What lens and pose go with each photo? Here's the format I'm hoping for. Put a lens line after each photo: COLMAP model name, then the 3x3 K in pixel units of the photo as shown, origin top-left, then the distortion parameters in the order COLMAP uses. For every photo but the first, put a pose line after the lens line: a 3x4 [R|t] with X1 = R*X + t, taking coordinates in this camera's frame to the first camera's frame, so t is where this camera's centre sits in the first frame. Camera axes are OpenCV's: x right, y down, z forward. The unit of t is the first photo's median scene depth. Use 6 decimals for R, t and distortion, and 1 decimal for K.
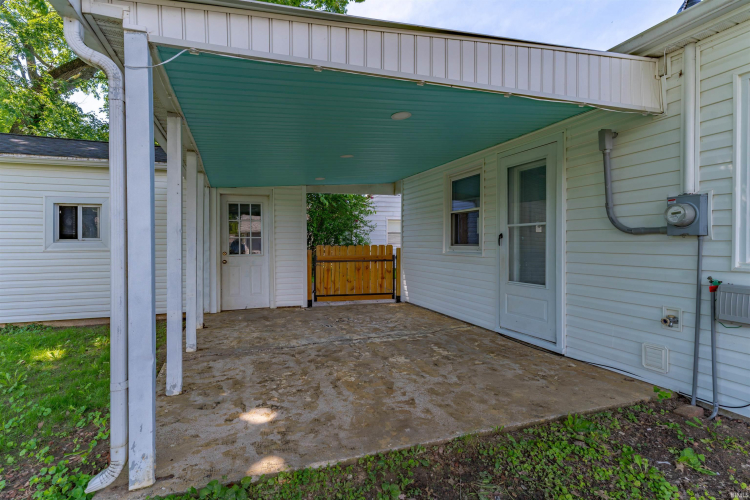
lens RADIAL K [[377.3, 0, 371.5], [0, 377.3, 245.4], [0, 0, 1]] dist [0.004287, 0.001022]
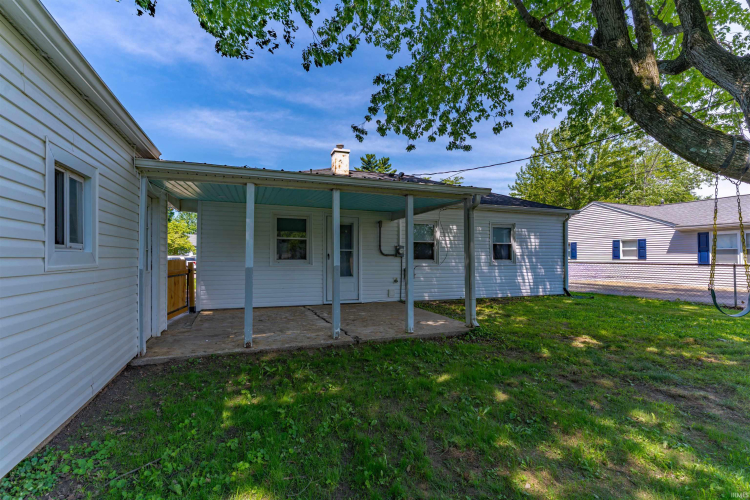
lens RADIAL K [[377.3, 0, 375.0], [0, 377.3, 254.5], [0, 0, 1]] dist [0.004287, 0.001022]
pose [[-0.049677, 0.016296, 0.998632, -1.916928], [0.003067, 0.999865, -0.016164, 0.007066], [-0.998761, 0.002260, -0.049720, 0.982226]]
